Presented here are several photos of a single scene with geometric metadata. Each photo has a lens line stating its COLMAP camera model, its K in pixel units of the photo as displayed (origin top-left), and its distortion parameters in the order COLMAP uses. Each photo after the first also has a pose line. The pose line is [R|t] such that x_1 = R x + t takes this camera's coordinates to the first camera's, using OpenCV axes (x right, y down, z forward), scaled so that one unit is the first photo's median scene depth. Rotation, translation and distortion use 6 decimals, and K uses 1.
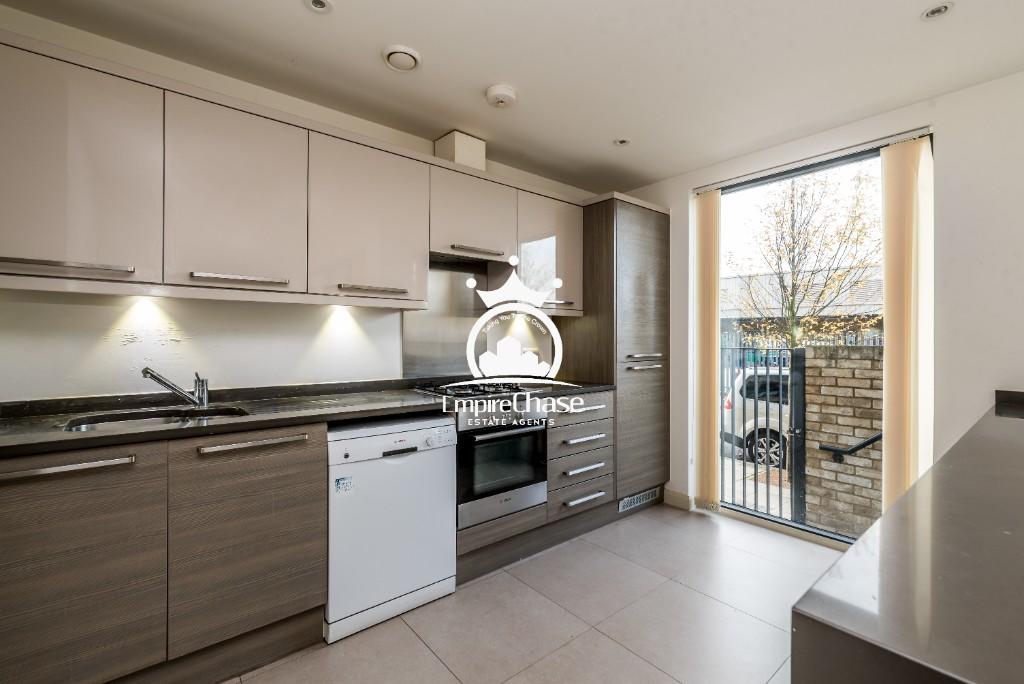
lens RADIAL K [[449.4, 0, 513.2], [0, 449.4, 342.8], [0, 0, 1]] dist [-0.000856, -0.000124]
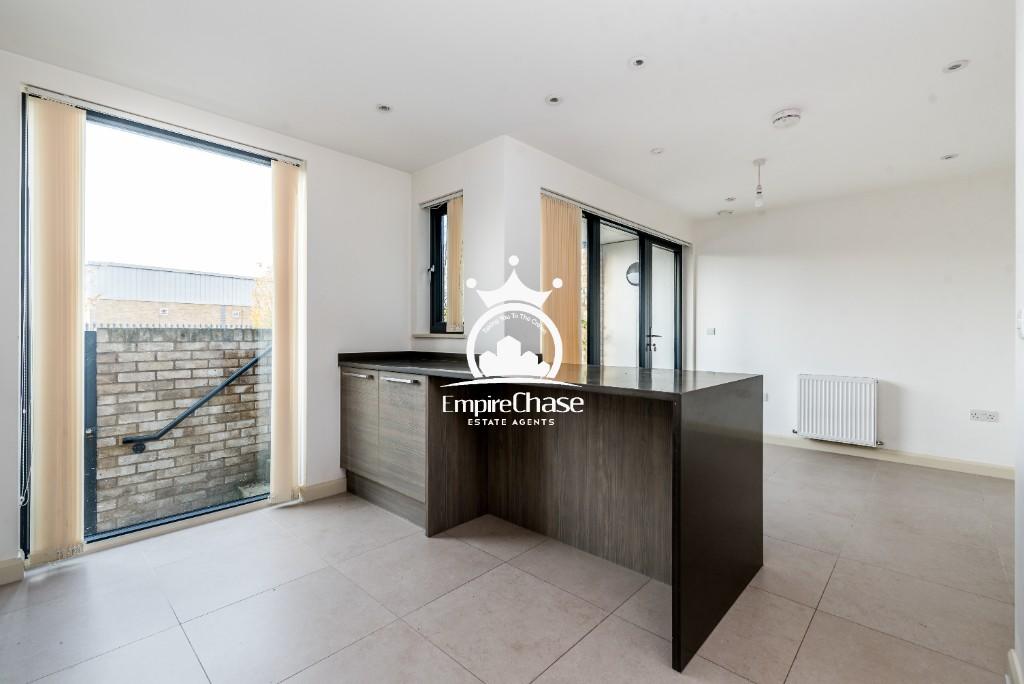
lens RADIAL K [[449.4, 0, 513.3], [0, 449.4, 334.3], [0, 0, 1]] dist [-0.000856, -0.000124]
pose [[-0.124486, -0.004244, 0.992212, -0.300566], [0.007247, 0.999960, 0.005186, 0.020369], [-0.992195, 0.007837, -0.124450, 0.340000]]
